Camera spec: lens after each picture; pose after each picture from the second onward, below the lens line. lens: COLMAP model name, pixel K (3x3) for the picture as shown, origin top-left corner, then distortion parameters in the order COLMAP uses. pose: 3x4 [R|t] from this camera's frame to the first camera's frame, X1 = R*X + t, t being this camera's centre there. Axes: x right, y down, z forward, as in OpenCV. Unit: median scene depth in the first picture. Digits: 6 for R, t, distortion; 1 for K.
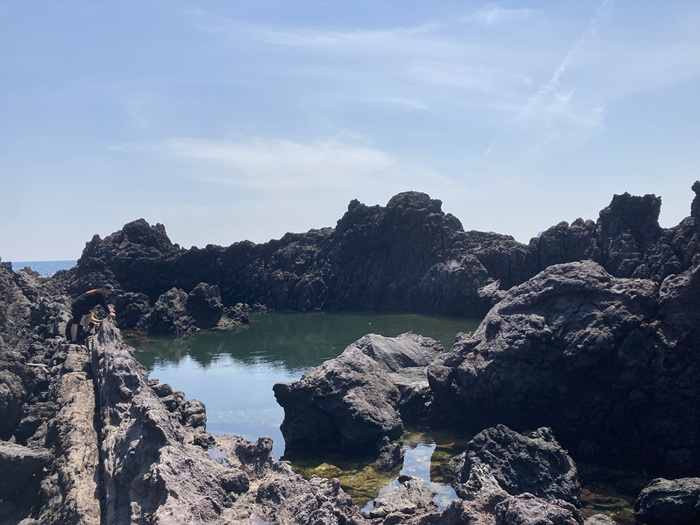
lens RADIAL K [[569.8, 0, 345.0], [0, 569.8, 258.4], [0, 0, 1]] dist [0.021474, -0.008357]
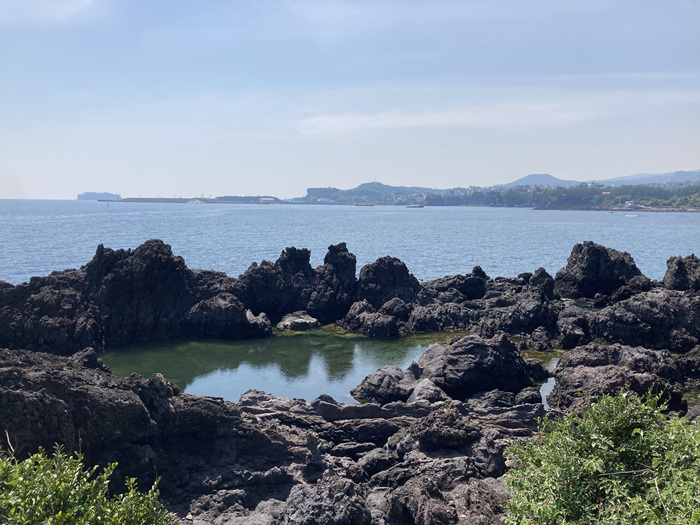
lens RADIAL K [[569.8, 0, 337.6], [0, 569.8, 264.3], [0, 0, 1]] dist [0.021474, -0.008357]
pose [[0.541342, -0.060849, 0.838598, -0.753990], [-0.015368, 0.996495, 0.082227, -0.182179], [-0.840662, -0.057401, 0.538510, -0.006764]]
